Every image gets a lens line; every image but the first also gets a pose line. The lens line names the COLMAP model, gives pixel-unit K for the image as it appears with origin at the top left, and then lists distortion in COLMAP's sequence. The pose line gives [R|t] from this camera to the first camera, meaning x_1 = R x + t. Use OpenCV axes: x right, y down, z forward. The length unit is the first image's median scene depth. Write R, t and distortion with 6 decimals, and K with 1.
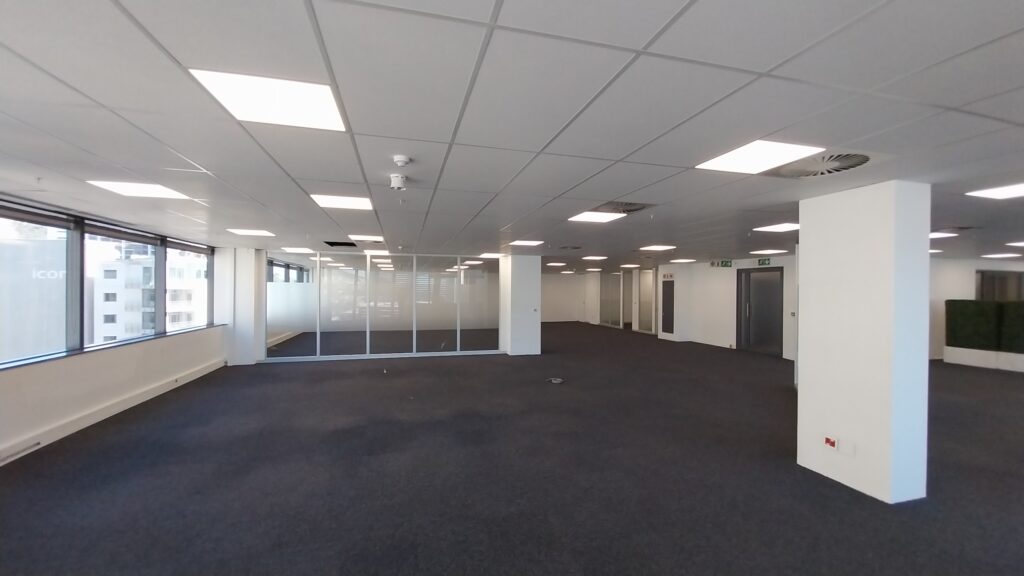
lens RADIAL K [[399.7, 0, 514.4], [0, 399.7, 290.1], [0, 0, 1]] dist [0.022388, -0.017640]
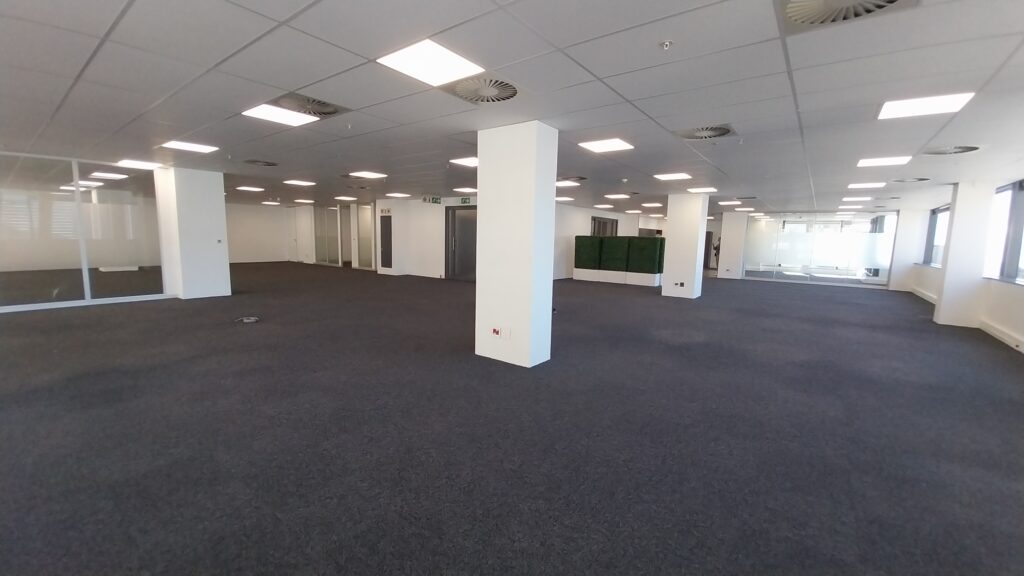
lens RADIAL K [[396.9, 0, 516.7], [0, 396.9, 285.8], [0, 0, 1]] dist [0.022117, -0.017283]
pose [[0.788300, -0.060621, 0.612297, 0.029021], [-0.019867, 0.992108, 0.123801, 0.029824], [-0.614970, -0.109757, 0.780875, -0.002219]]
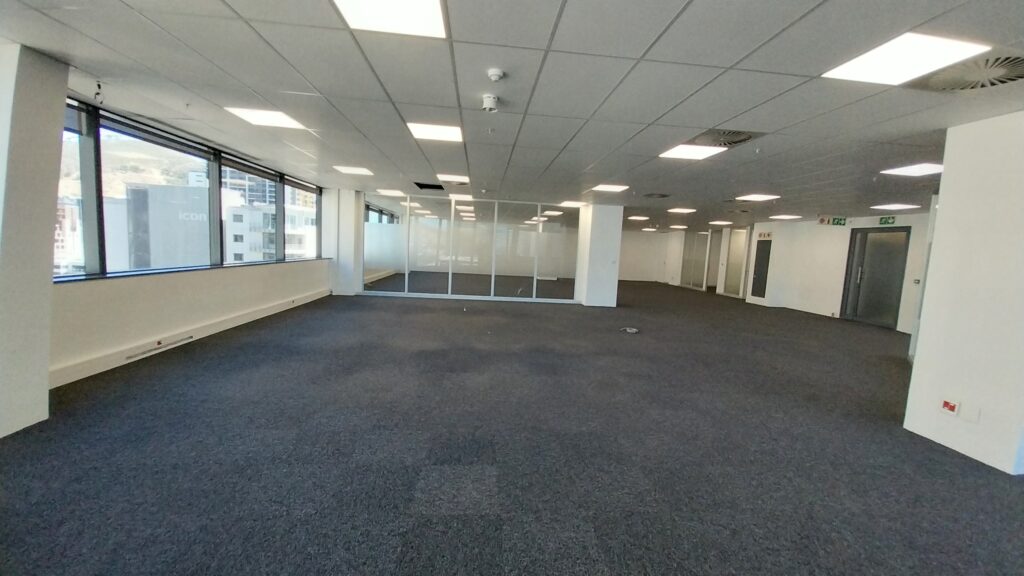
lens RADIAL K [[396.9, 0, 516.7], [0, 396.9, 285.8], [0, 0, 1]] dist [0.022117, -0.017283]
pose [[0.982308, 0.063825, -0.176063, -0.005728], [-0.047513, 0.994308, 0.095359, 0.028657], [0.181147, -0.085307, 0.979749, -0.003430]]
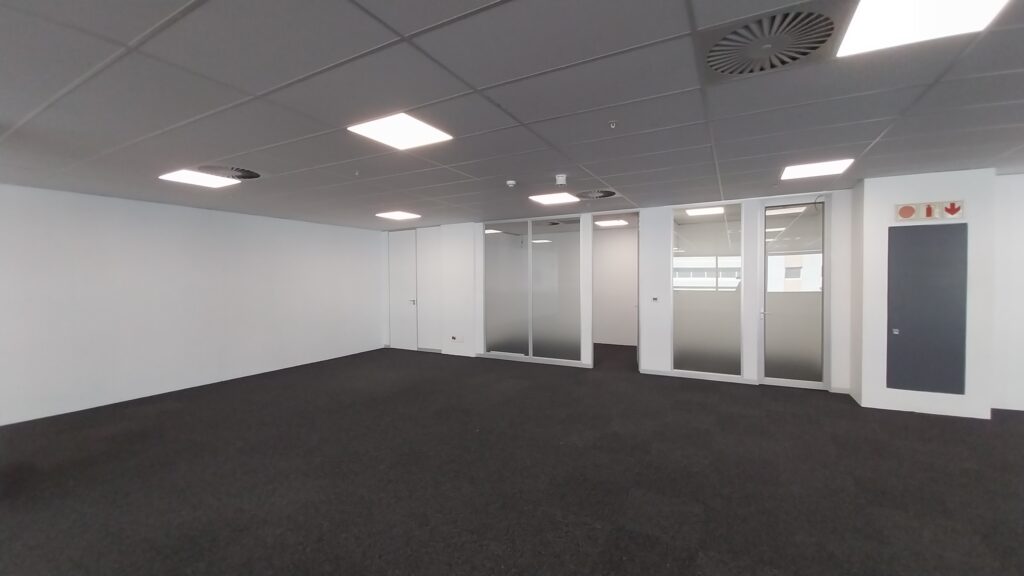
lens RADIAL K [[399.7, 0, 514.4], [0, 399.7, 290.1], [0, 0, 1]] dist [0.022388, -0.017640]
pose [[0.687181, -0.041877, 0.725278, -0.096924], [0.016476, 0.998979, 0.042069, 0.012898], [-0.726299, -0.016960, 0.687169, 1.490626]]
